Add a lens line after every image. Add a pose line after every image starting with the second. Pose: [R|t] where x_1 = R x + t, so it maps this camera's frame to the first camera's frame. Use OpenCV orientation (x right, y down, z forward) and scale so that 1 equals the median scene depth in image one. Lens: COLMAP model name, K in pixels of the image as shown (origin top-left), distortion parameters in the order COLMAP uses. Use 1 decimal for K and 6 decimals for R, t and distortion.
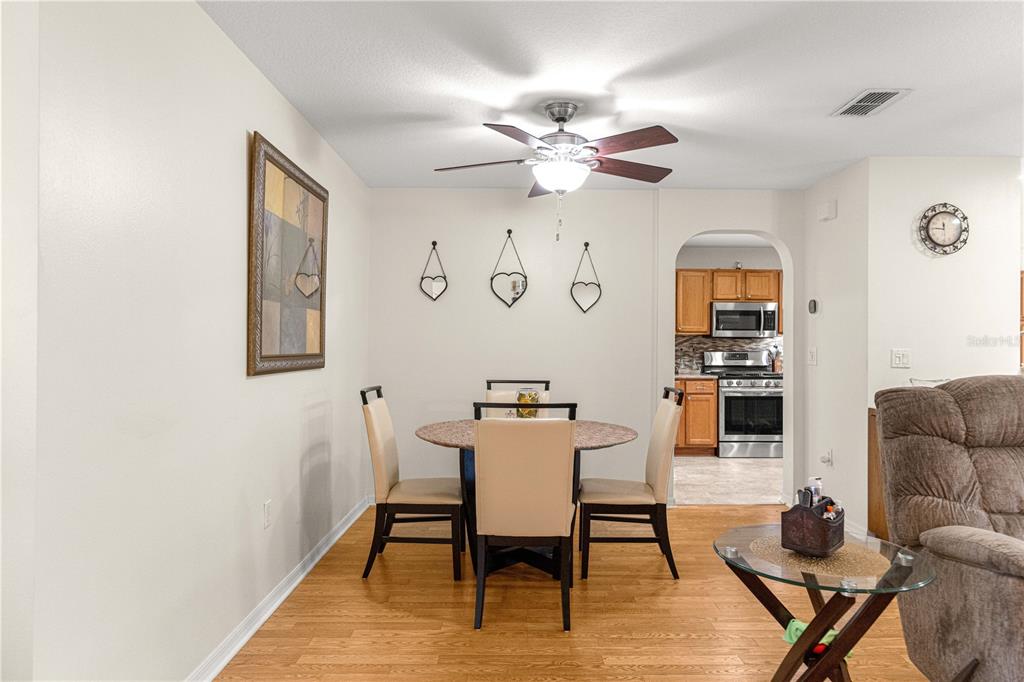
lens RADIAL K [[631.8, 0, 511.2], [0, 631.8, 337.7], [0, 0, 1]] dist [0.000494, 0.001544]
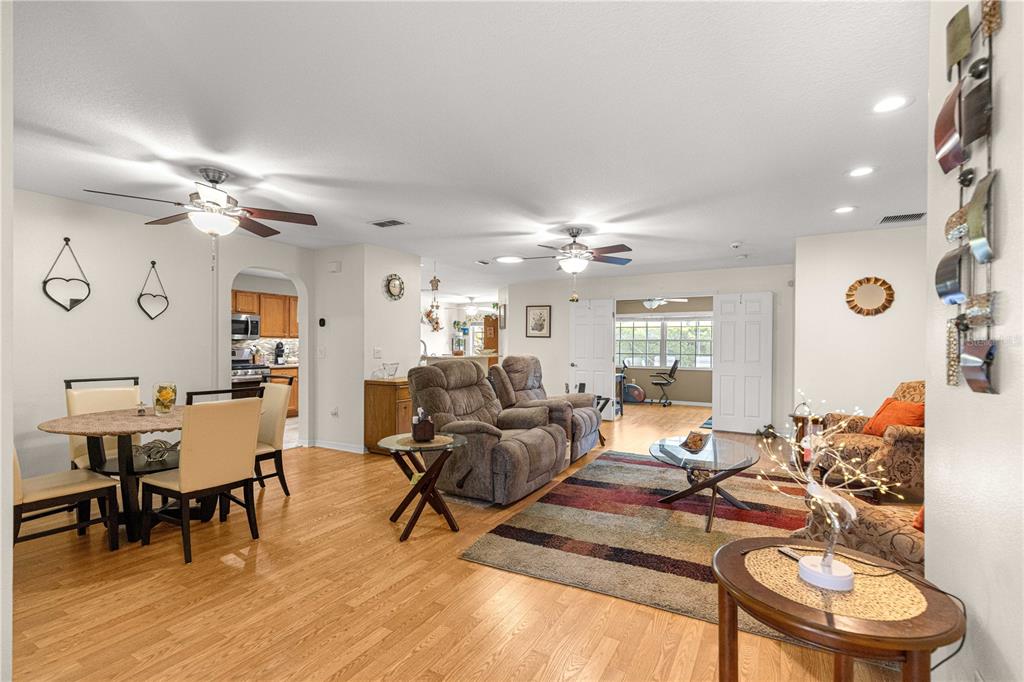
lens RADIAL K [[460.4, 0, 506.4], [0, 460.4, 341.1], [0, 0, 1]] dist [0.002831, -0.000137]
pose [[0.519404, 0.005138, 0.854513, -0.397193], [-0.011252, 0.999936, 0.000827, -0.009182], [-0.854455, -0.010044, 0.519429, -0.049332]]
